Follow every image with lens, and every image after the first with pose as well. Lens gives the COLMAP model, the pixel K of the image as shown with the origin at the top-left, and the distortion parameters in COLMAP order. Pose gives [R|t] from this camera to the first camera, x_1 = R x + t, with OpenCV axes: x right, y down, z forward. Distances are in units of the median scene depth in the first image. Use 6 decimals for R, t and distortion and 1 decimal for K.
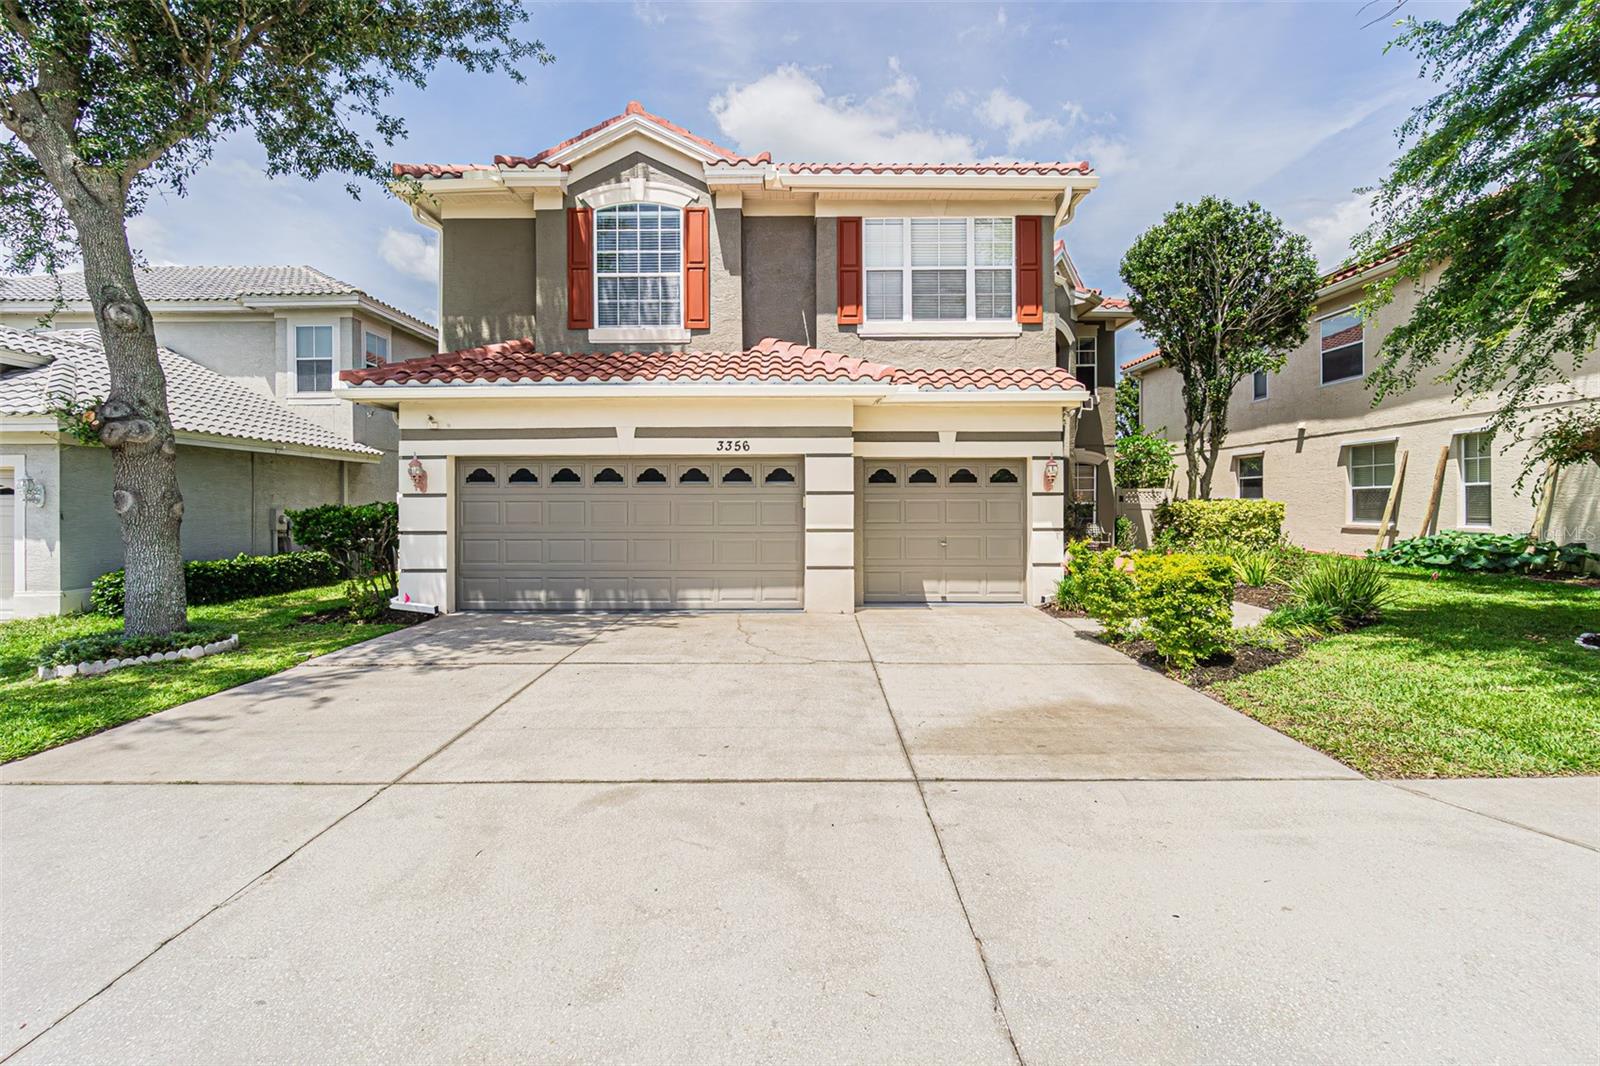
lens RADIAL K [[693.4, 0, 794.3], [0, 693.4, 520.3], [0, 0, 1]] dist [-0.001352, 0.000388]
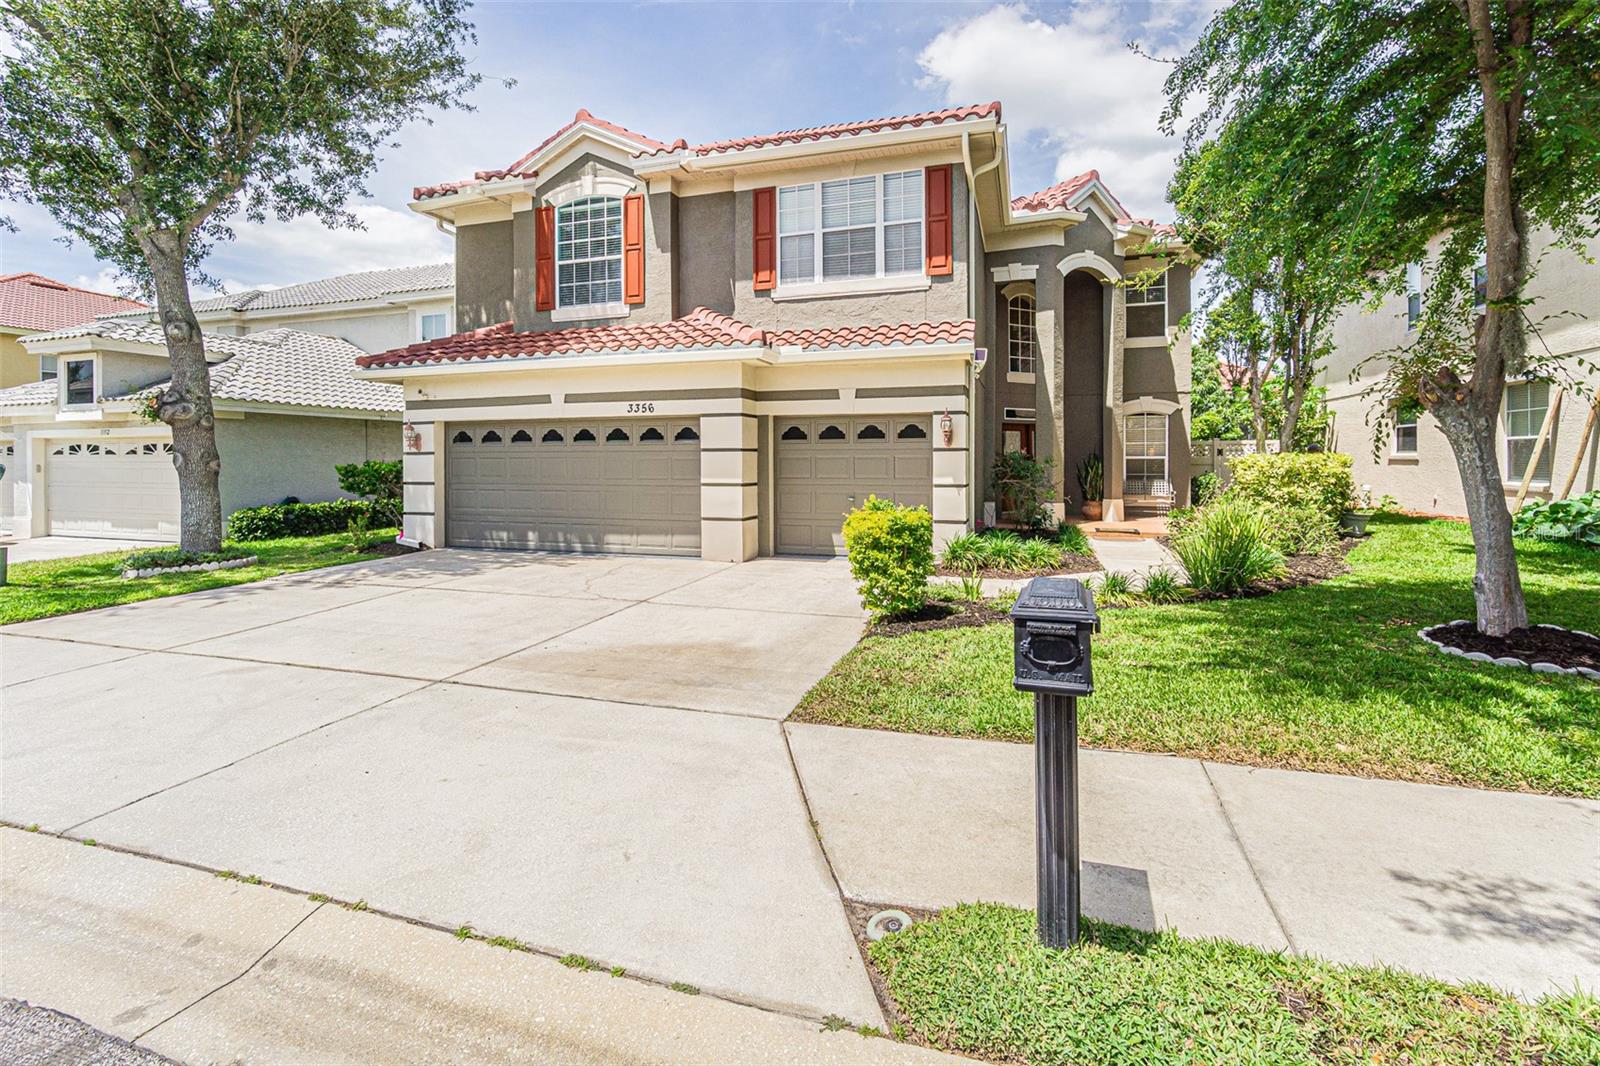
lens RADIAL K [[709.3, 0, 800.6], [0, 709.3, 476.3], [0, 0, 1]] dist [-0.002301, 0.000029]
pose [[0.955294, 0.005850, -0.295601, 0.459024], [-0.004744, 0.999979, 0.004459, -0.003625], [0.295621, -0.002858, 0.955301, -0.016326]]
